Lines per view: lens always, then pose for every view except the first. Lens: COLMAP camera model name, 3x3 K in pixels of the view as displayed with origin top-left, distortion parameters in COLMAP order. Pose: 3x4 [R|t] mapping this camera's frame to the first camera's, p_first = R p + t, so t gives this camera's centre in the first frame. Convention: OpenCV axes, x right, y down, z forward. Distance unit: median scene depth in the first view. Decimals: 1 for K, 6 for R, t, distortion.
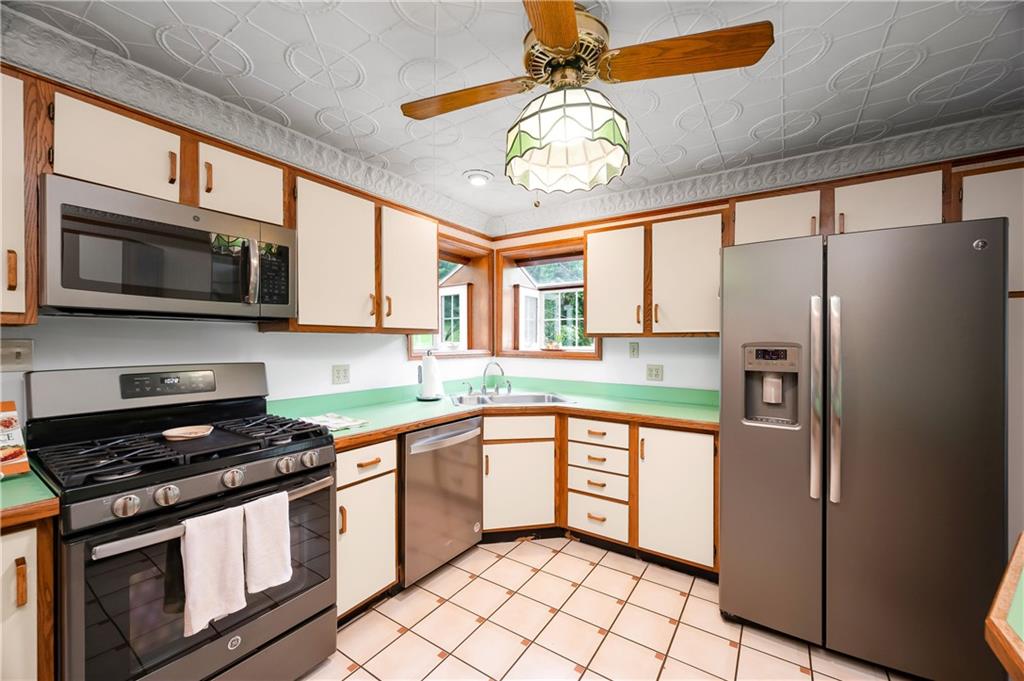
lens RADIAL K [[401.9, 0, 511.0], [0, 401.9, 342.8], [0, 0, 1]] dist [-0.001707, -0.000221]
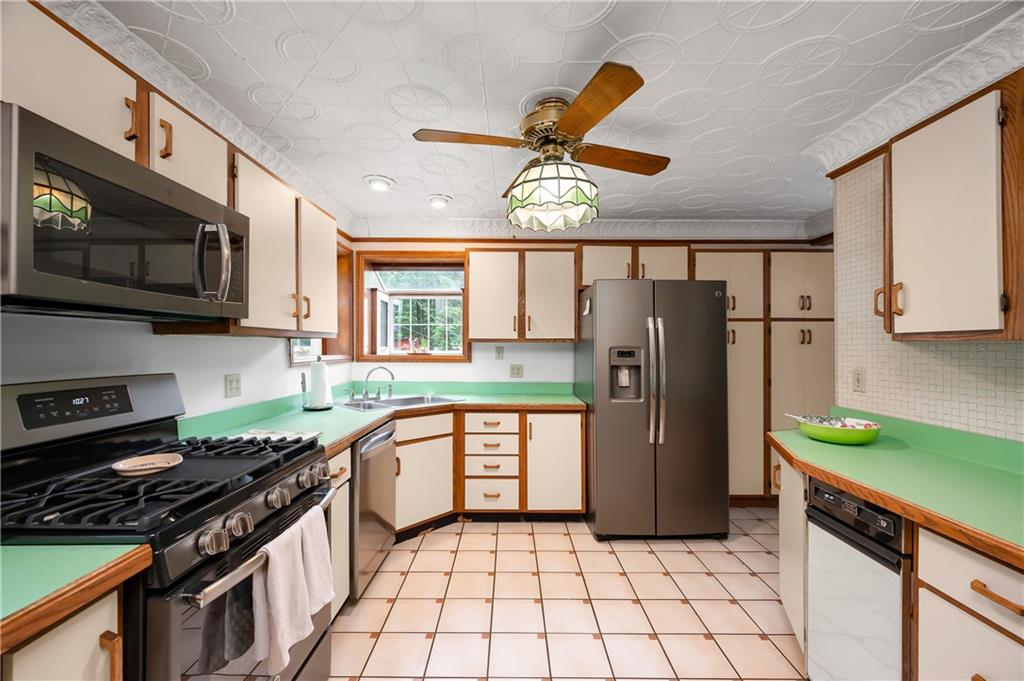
lens RADIAL K [[407.7, 0, 511.0], [0, 407.7, 343.2], [0, 0, 1]] dist [0.000083, -0.000032]
pose [[0.831140, 0.001990, 0.556060, -0.421667], [0.003564, 0.999954, -0.008906, -0.000002], [-0.556052, 0.009384, 0.831094, -0.028832]]
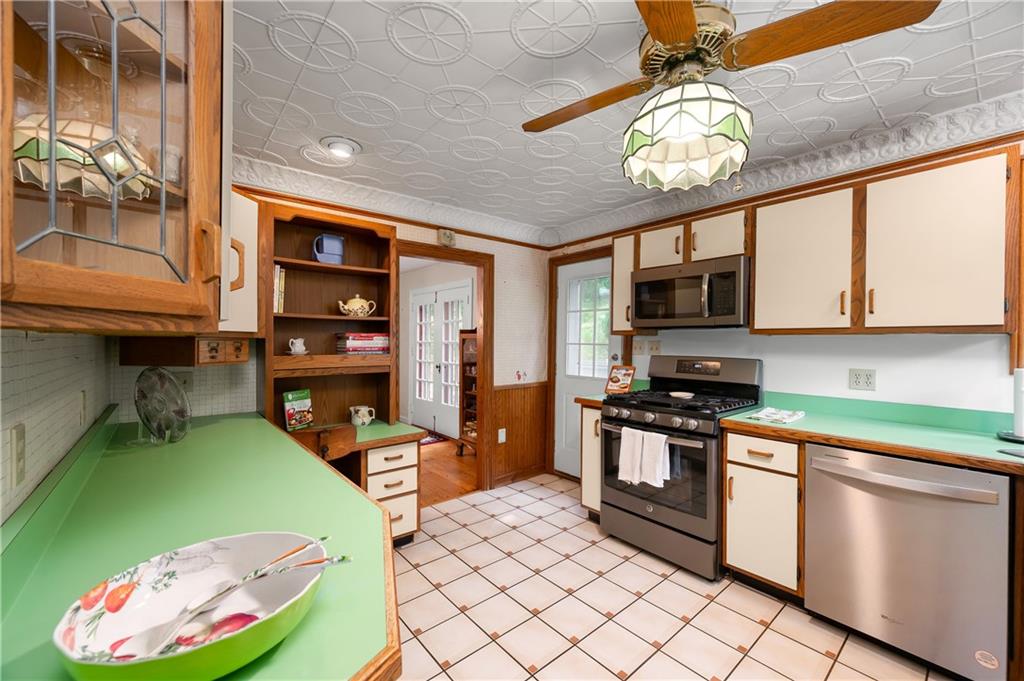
lens RADIAL K [[417.5, 0, 534.6], [0, 417.5, 346.4], [0, 0, 1]] dist [-0.000295, -0.000028]
pose [[-0.248345, 0.009207, -0.968628, 0.690685], [-0.008333, 0.999898, 0.011640, -0.001643], [0.968636, 0.010962, -0.248243, 0.522952]]
